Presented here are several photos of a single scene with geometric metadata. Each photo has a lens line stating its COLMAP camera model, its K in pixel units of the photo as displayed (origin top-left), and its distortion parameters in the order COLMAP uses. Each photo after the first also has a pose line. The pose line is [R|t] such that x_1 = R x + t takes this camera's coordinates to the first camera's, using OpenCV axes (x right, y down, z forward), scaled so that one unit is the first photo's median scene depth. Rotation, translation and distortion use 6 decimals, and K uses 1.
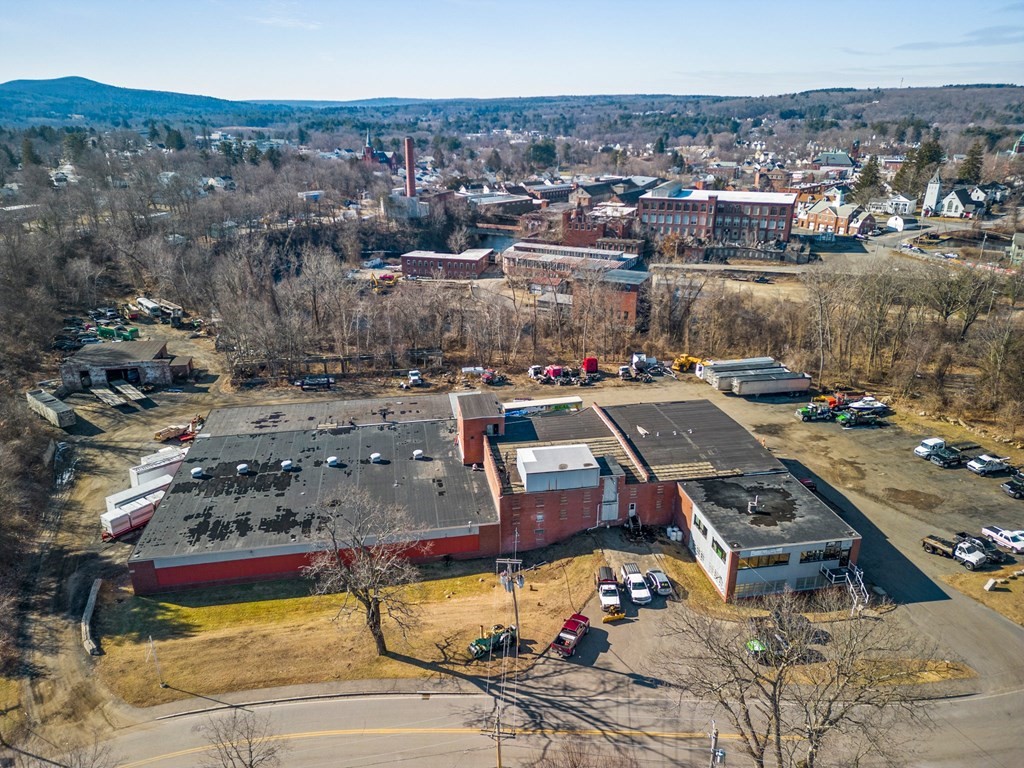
lens RADIAL K [[704.8, 0, 516.2], [0, 704.8, 387.3], [0, 0, 1]] dist [0.090546, -0.102405]
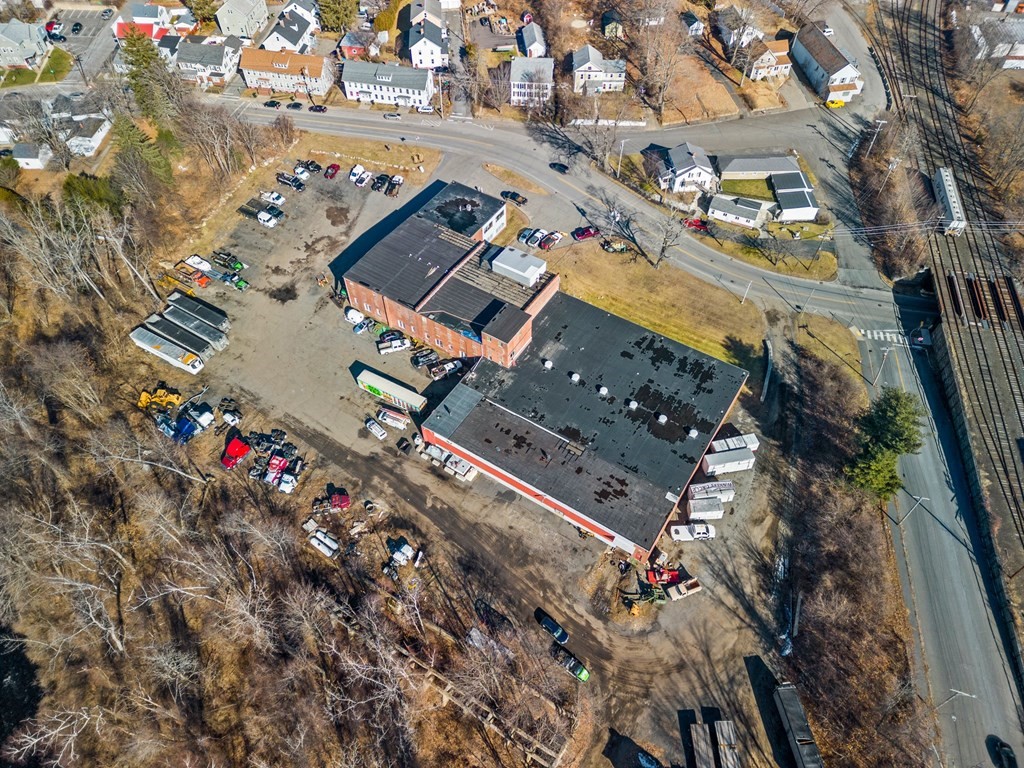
lens RADIAL K [[704.8, 0, 516.2], [0, 704.8, 387.3], [0, 0, 1]] dist [0.090546, -0.102405]
pose [[-0.735091, -0.534149, 0.417524, -0.466110], [0.243910, 0.366251, 0.897980, -0.759822], [-0.632574, 0.761935, -0.138943, 0.874941]]
